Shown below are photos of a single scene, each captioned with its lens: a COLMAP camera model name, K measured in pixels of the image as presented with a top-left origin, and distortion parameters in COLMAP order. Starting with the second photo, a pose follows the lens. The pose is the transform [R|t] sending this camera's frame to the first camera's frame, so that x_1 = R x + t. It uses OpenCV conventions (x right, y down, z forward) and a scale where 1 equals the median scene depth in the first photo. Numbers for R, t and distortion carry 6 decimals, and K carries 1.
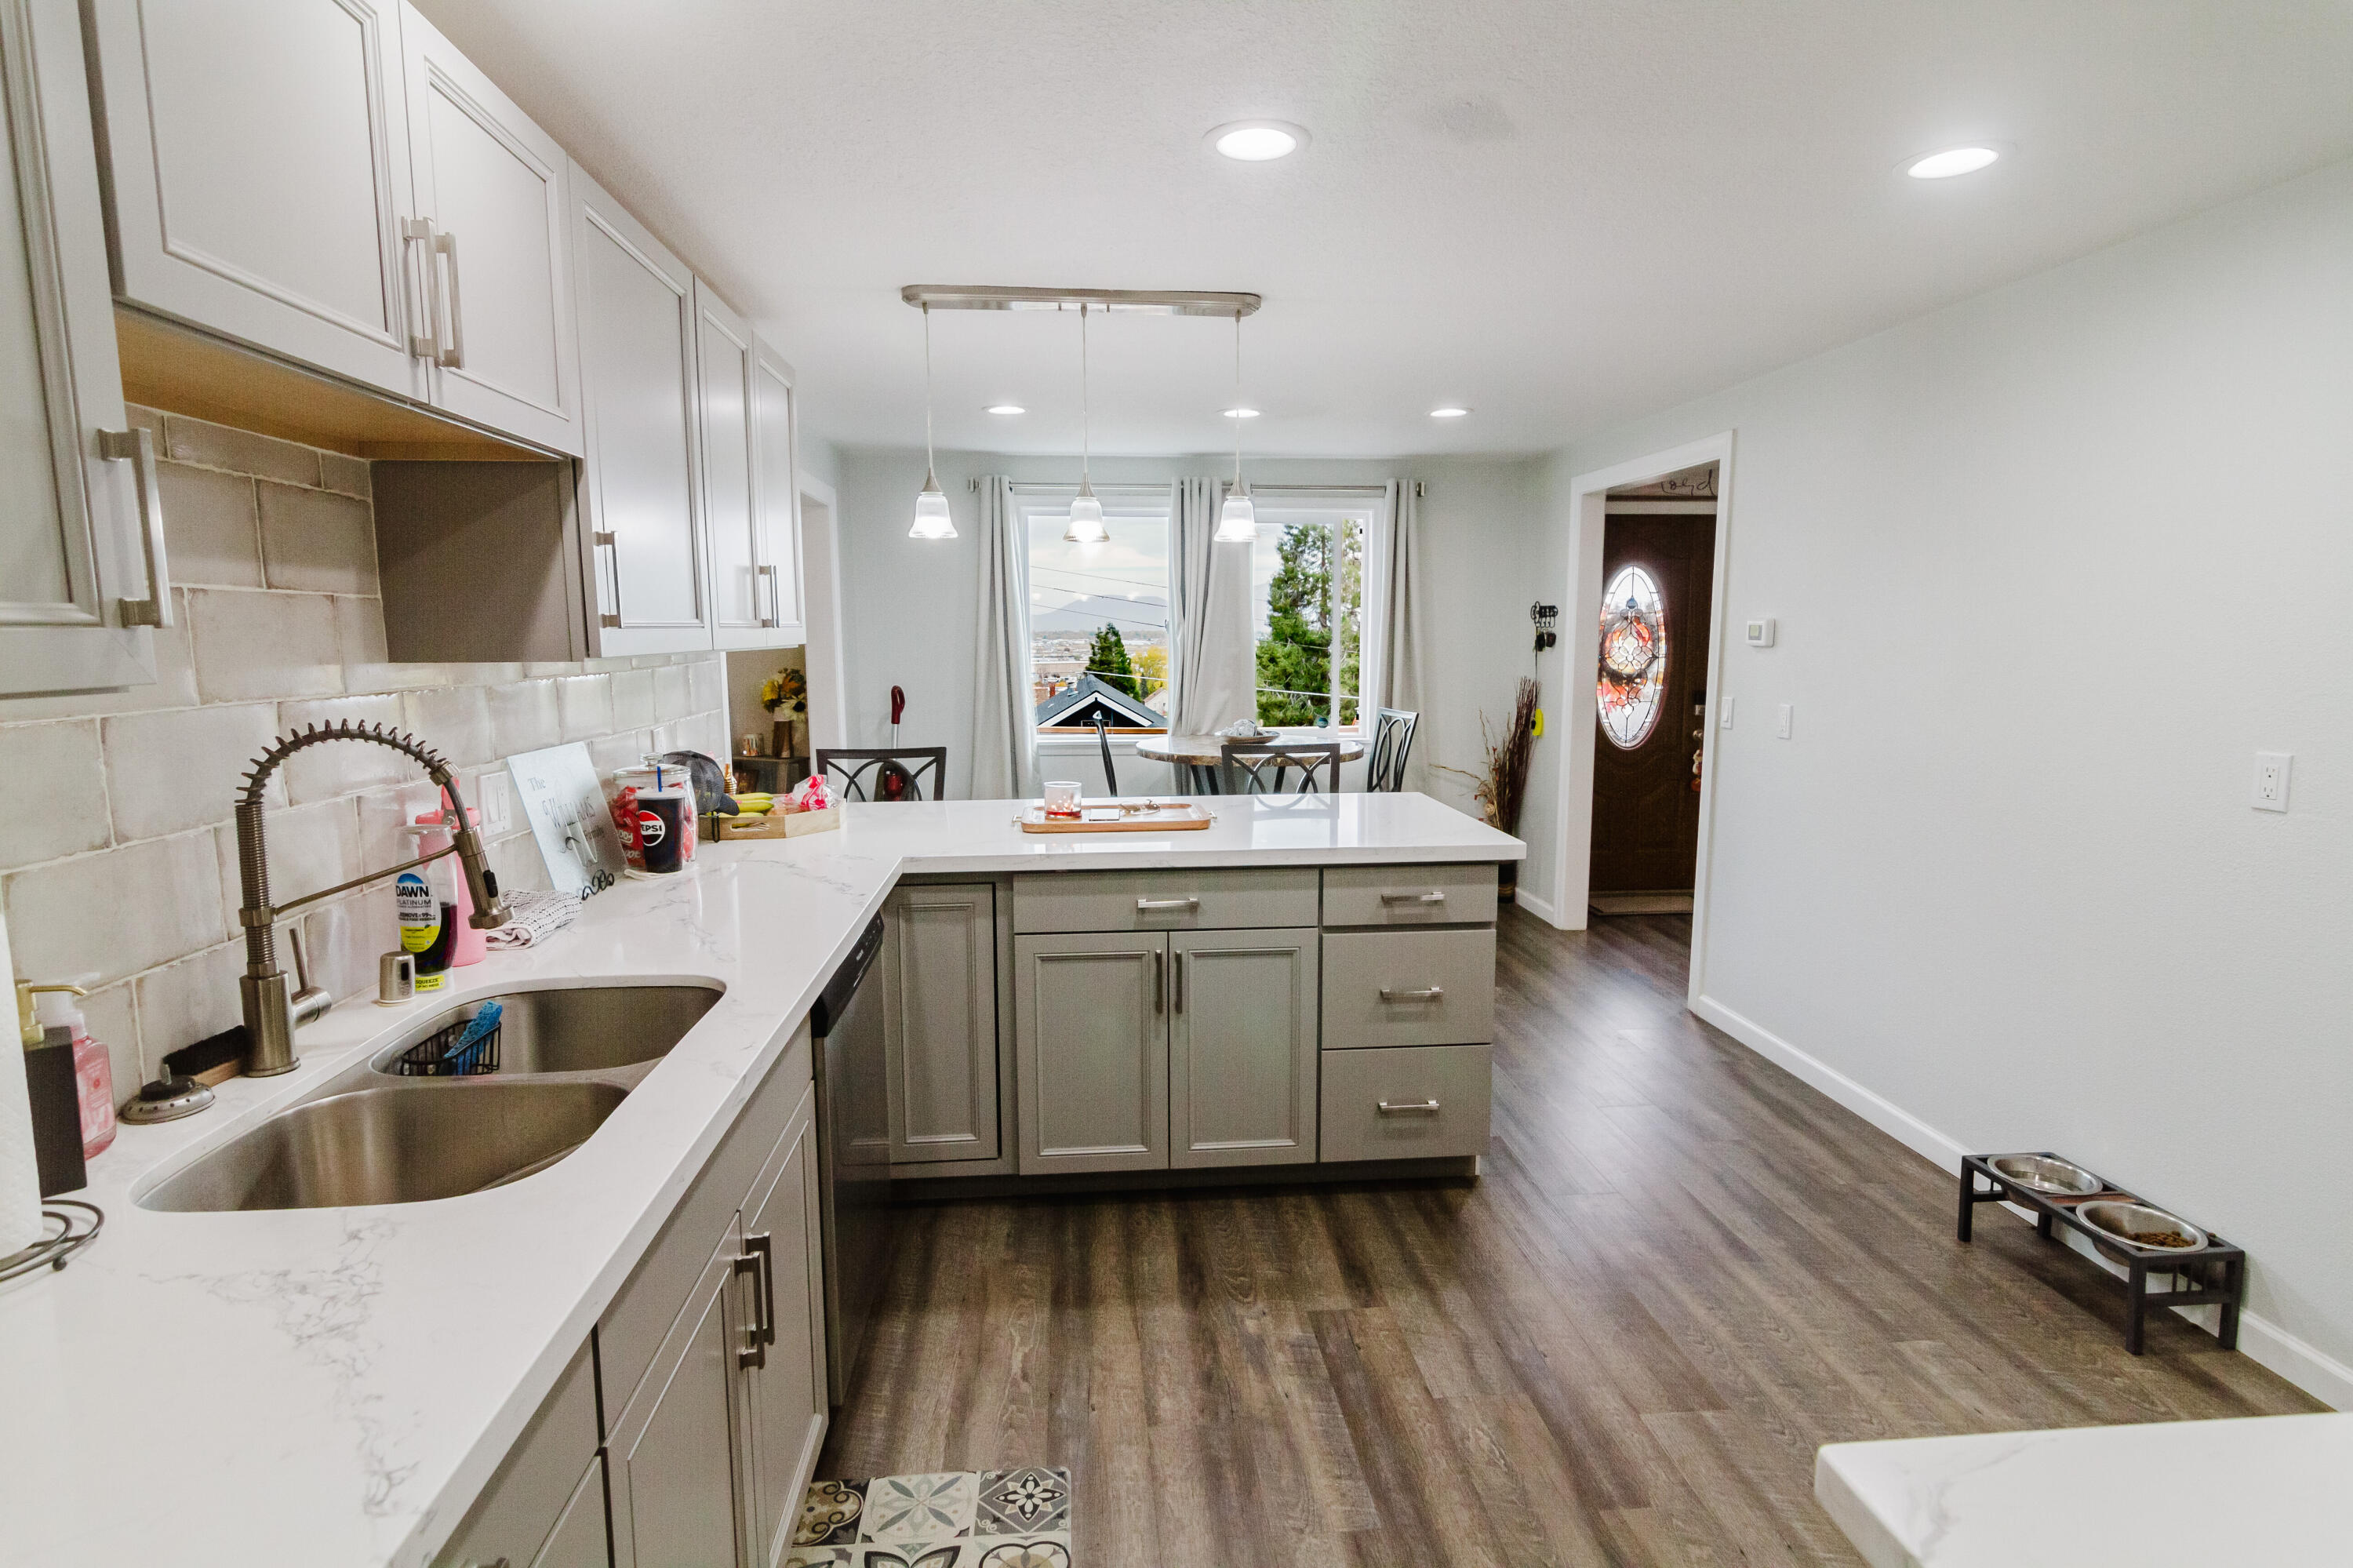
lens RADIAL K [[1191.5, 0, 1176.5], [0, 1191.5, 784.0], [0, 0, 1]] dist [-0.002518, 0.000430]
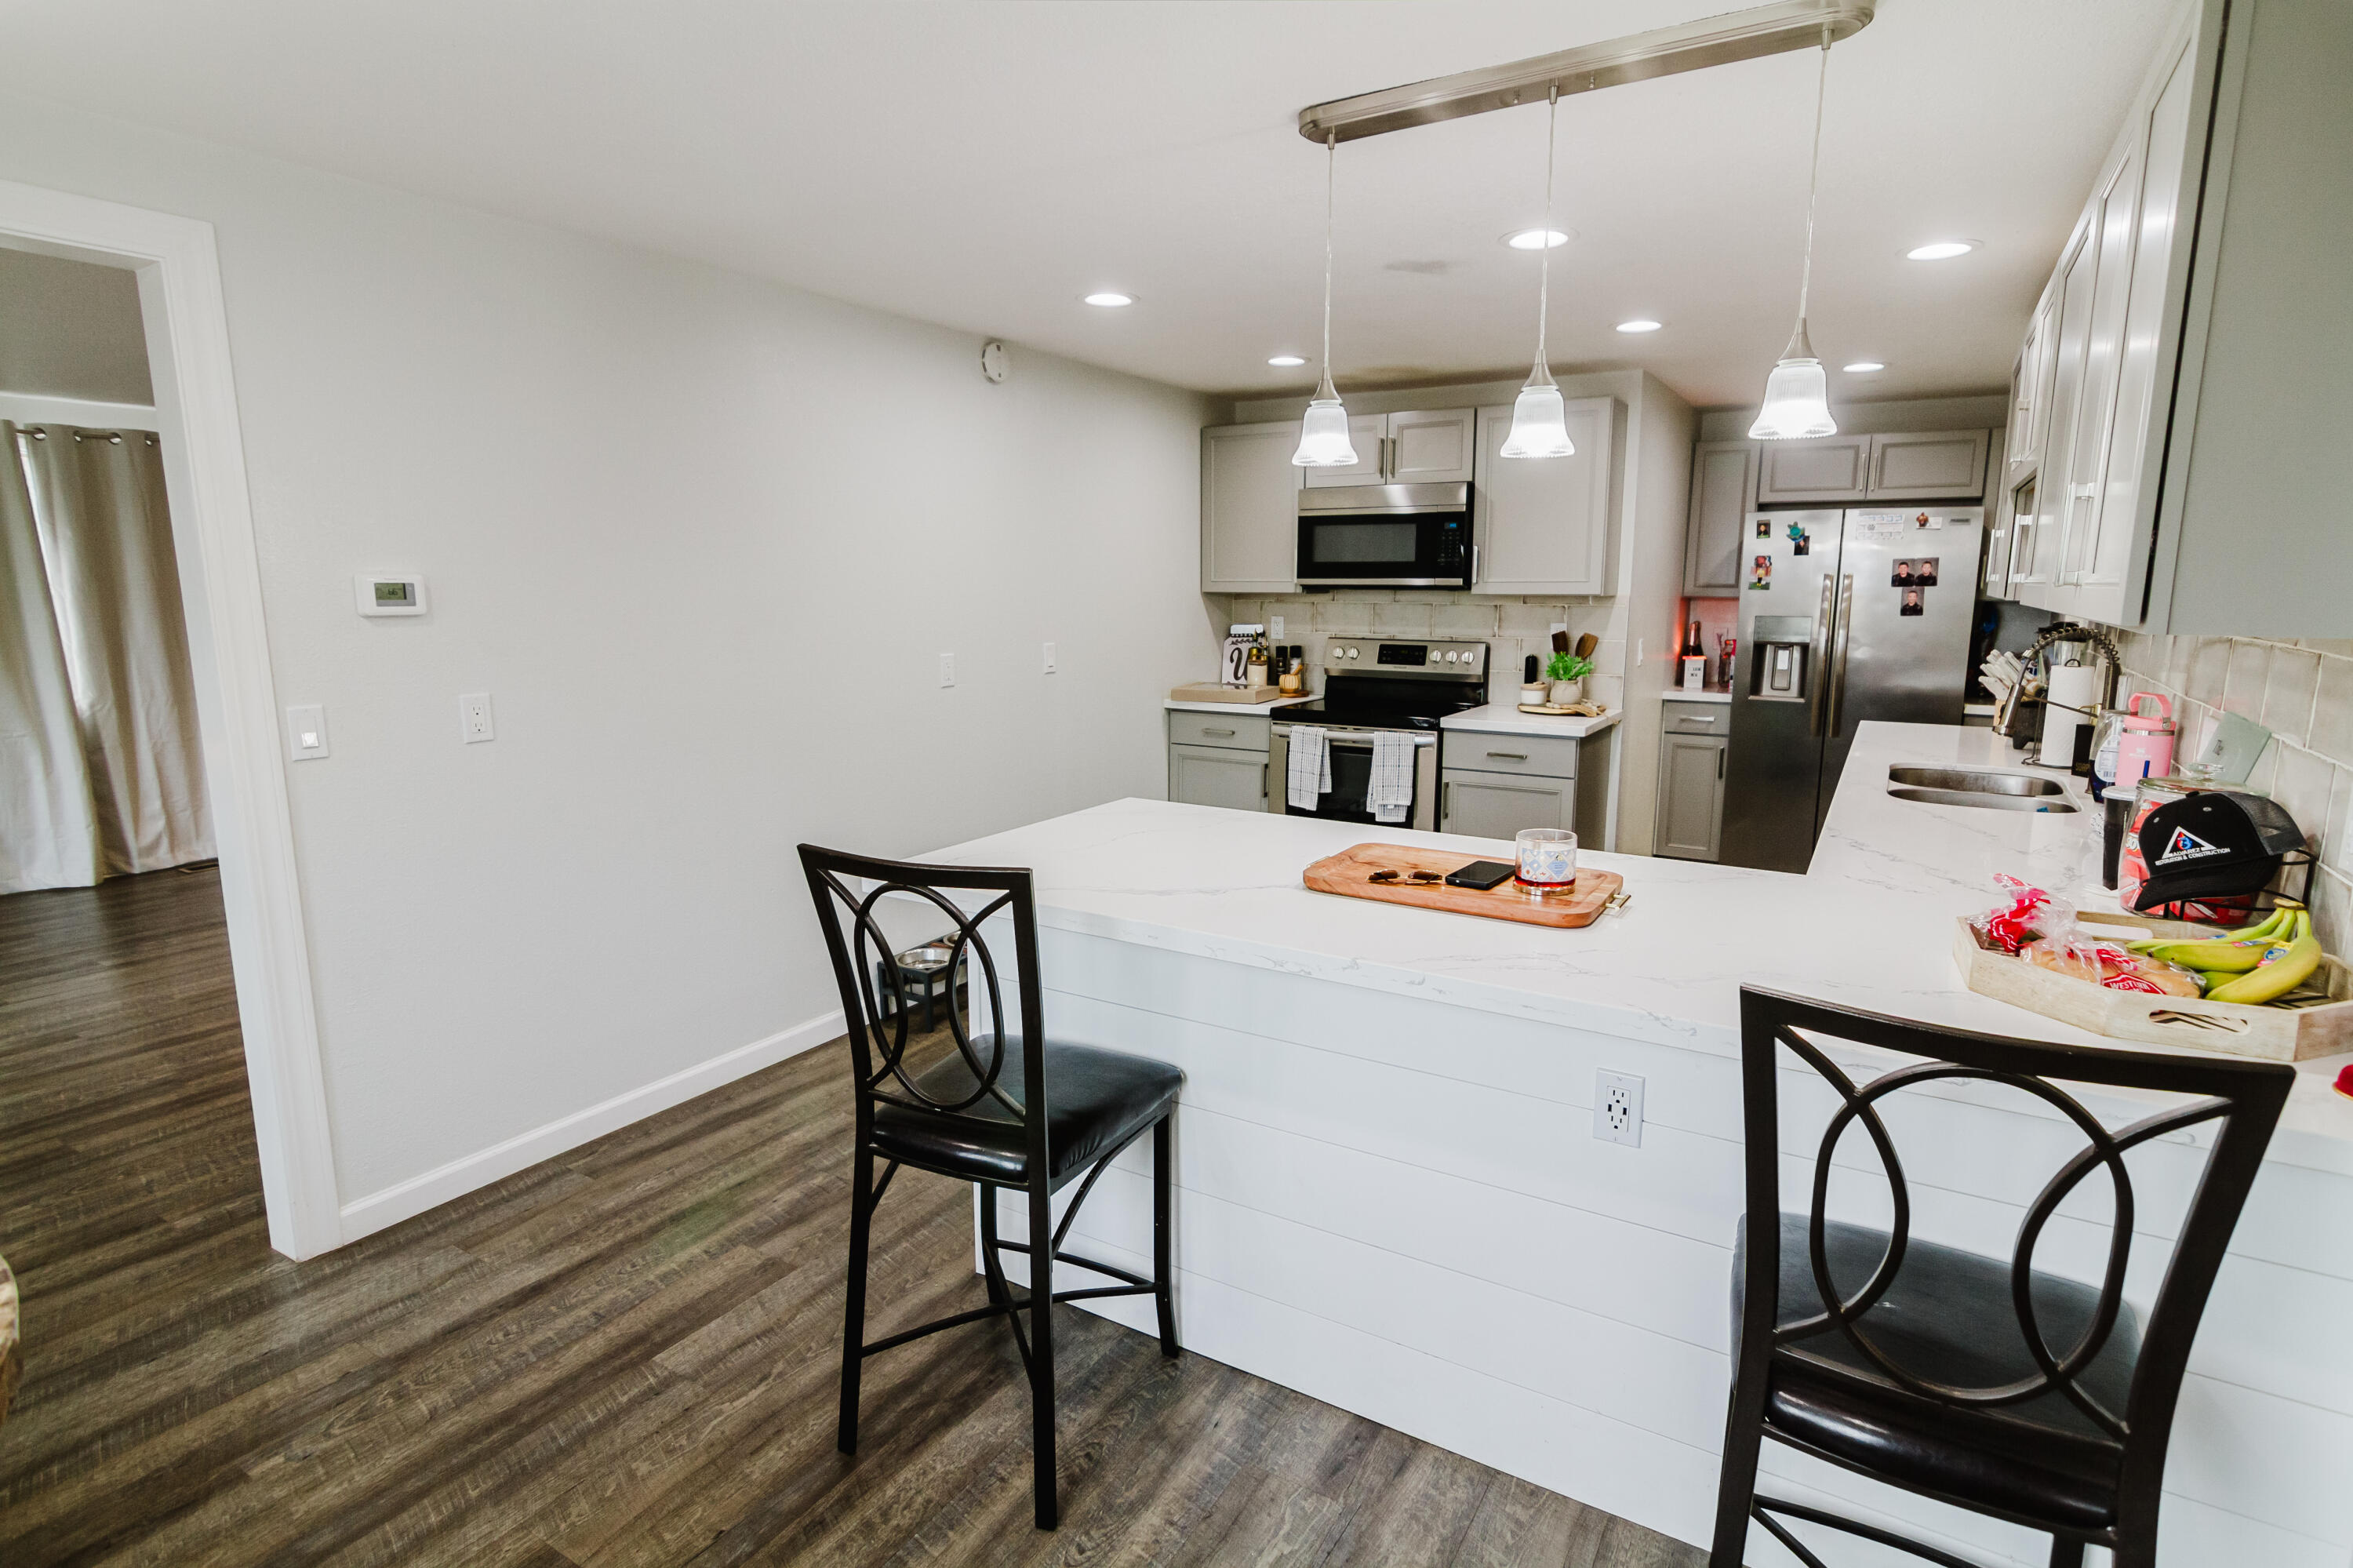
lens RADIAL K [[1191.5, 0, 1176.5], [0, 1191.5, 784.0], [0, 0, 1]] dist [-0.002518, 0.000430]
pose [[-0.802416, -0.098870, 0.588518, -0.353463], [0.078831, 0.959977, 0.268756, -0.245313], [-0.591536, 0.262047, -0.762507, 1.866078]]
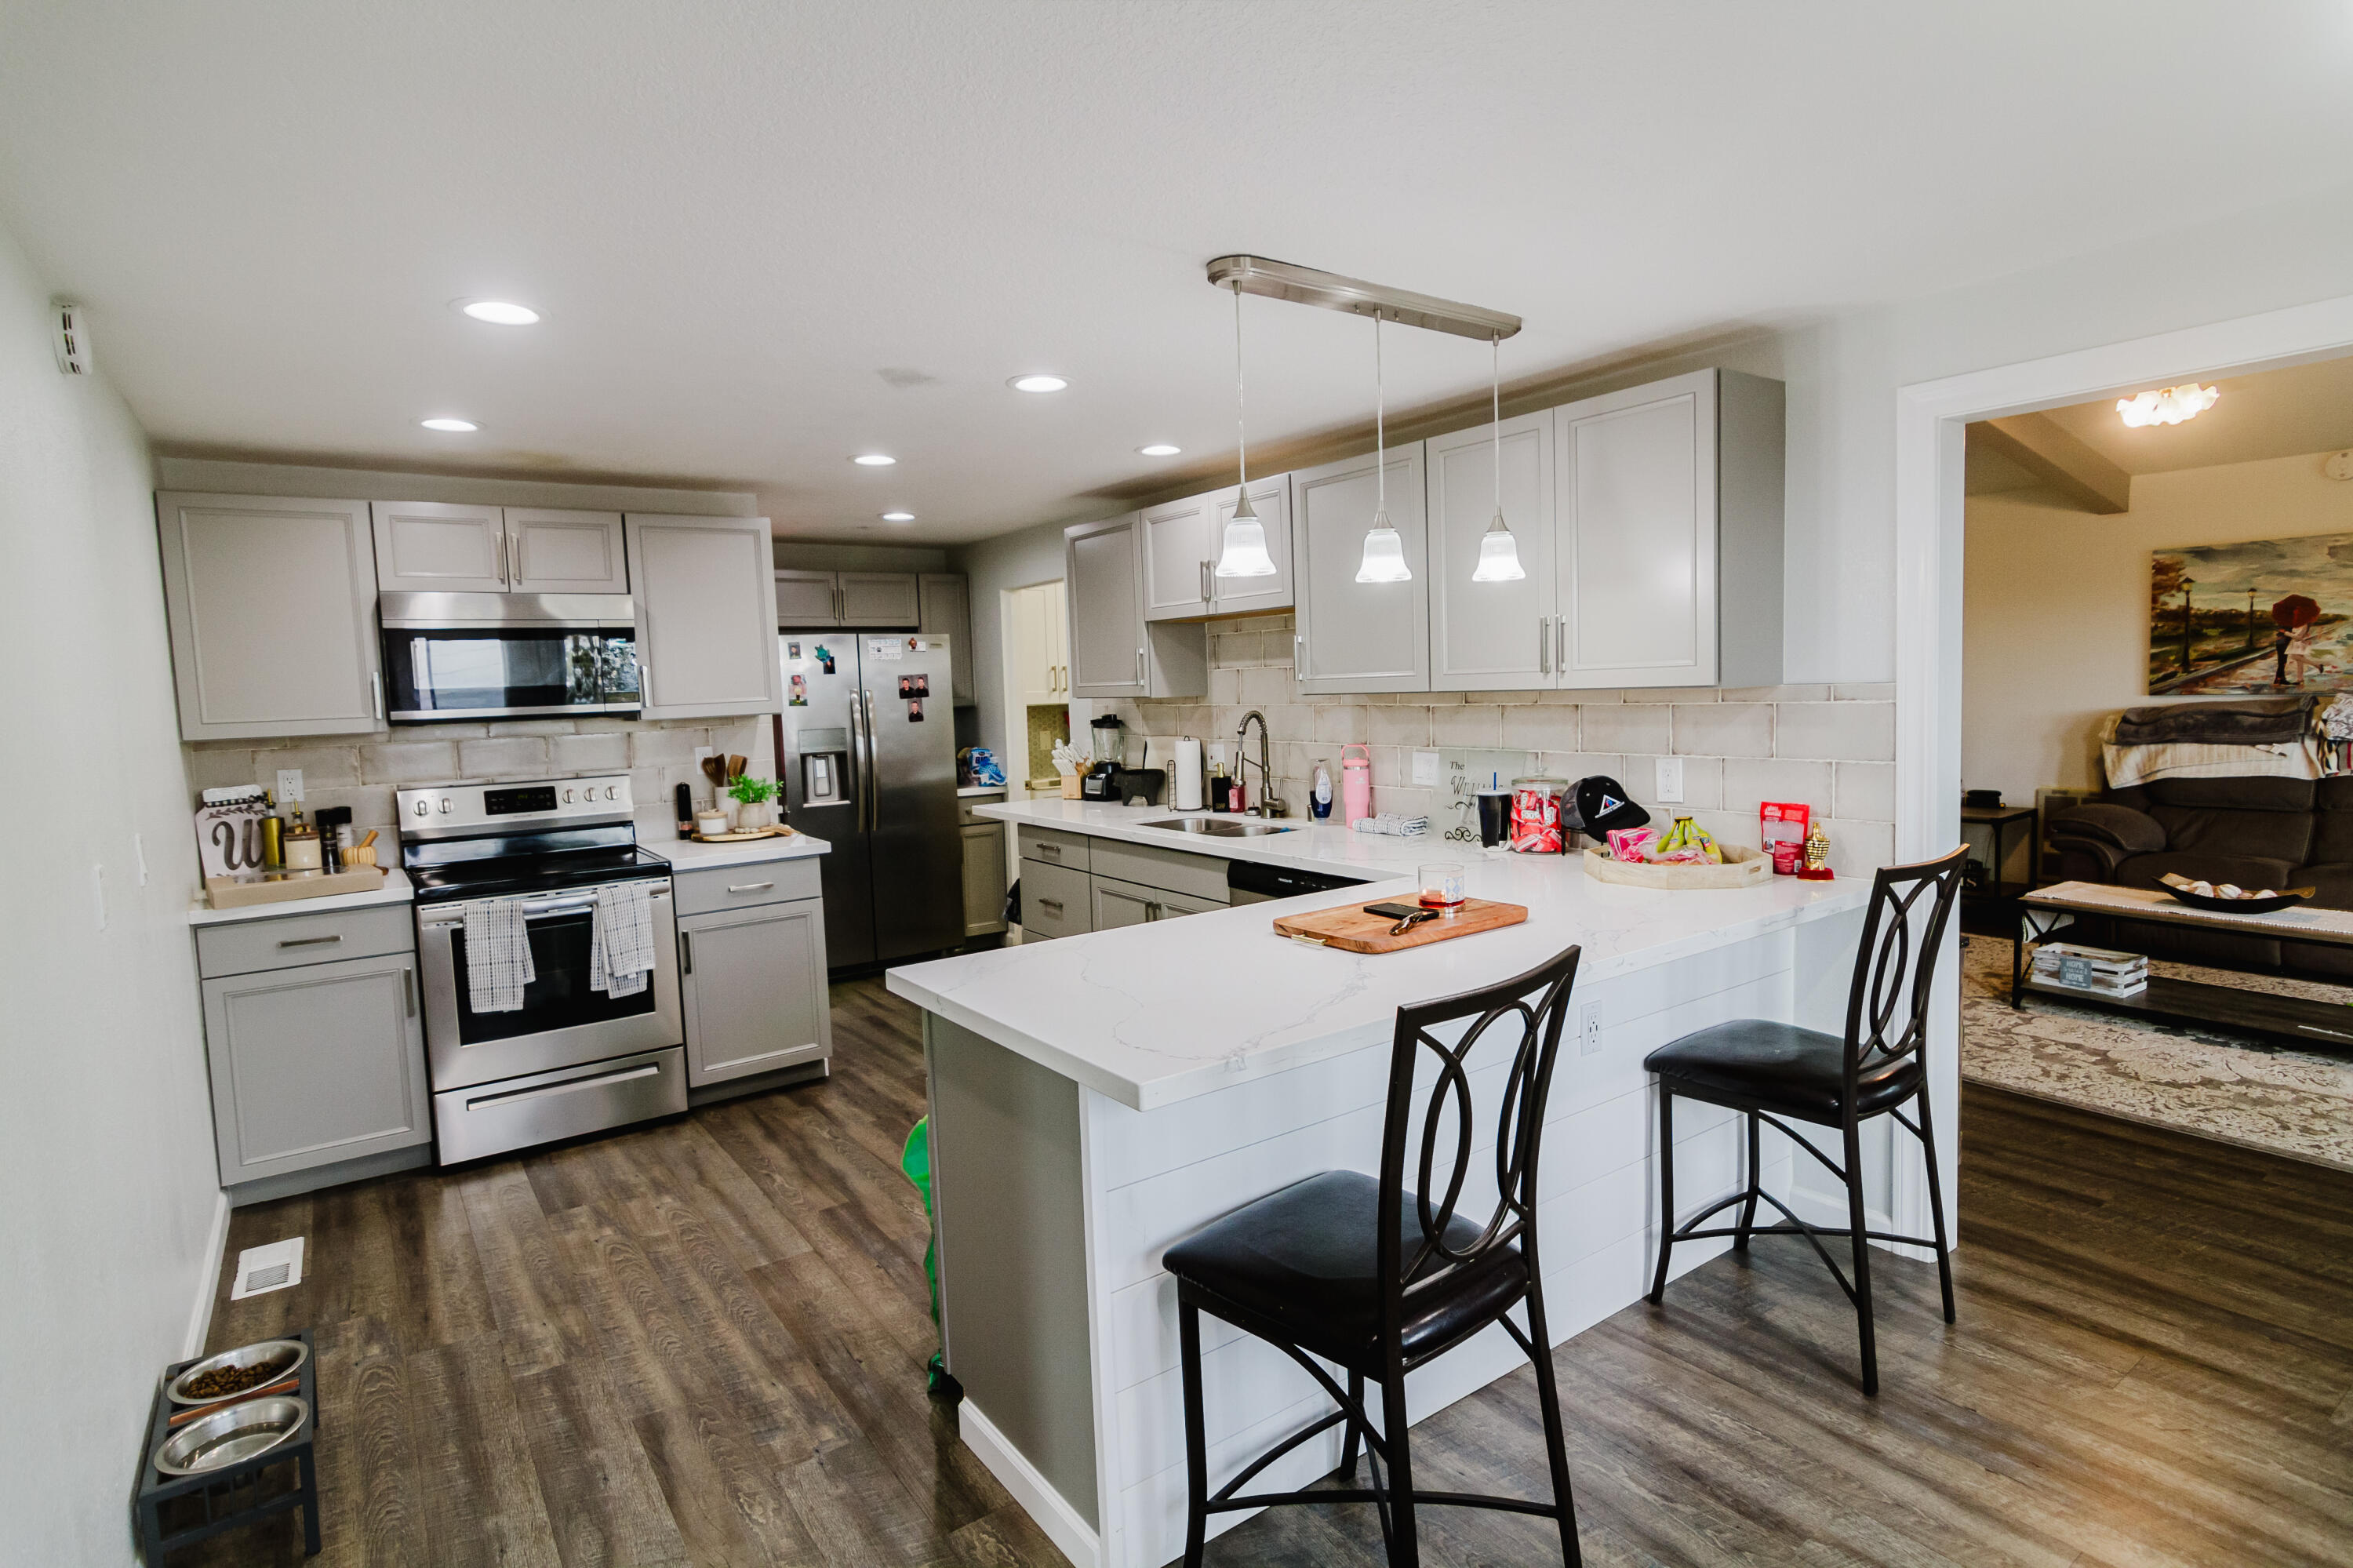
lens RADIAL K [[1191.5, 0, 1176.5], [0, 1191.5, 784.0], [0, 0, 1]] dist [-0.002518, 0.000430]
pose [[-0.861167, 0.079156, -0.502120, 0.553283], [-0.025321, 0.979895, 0.197902, -0.249902], [0.507690, 0.183141, -0.841849, 1.867440]]
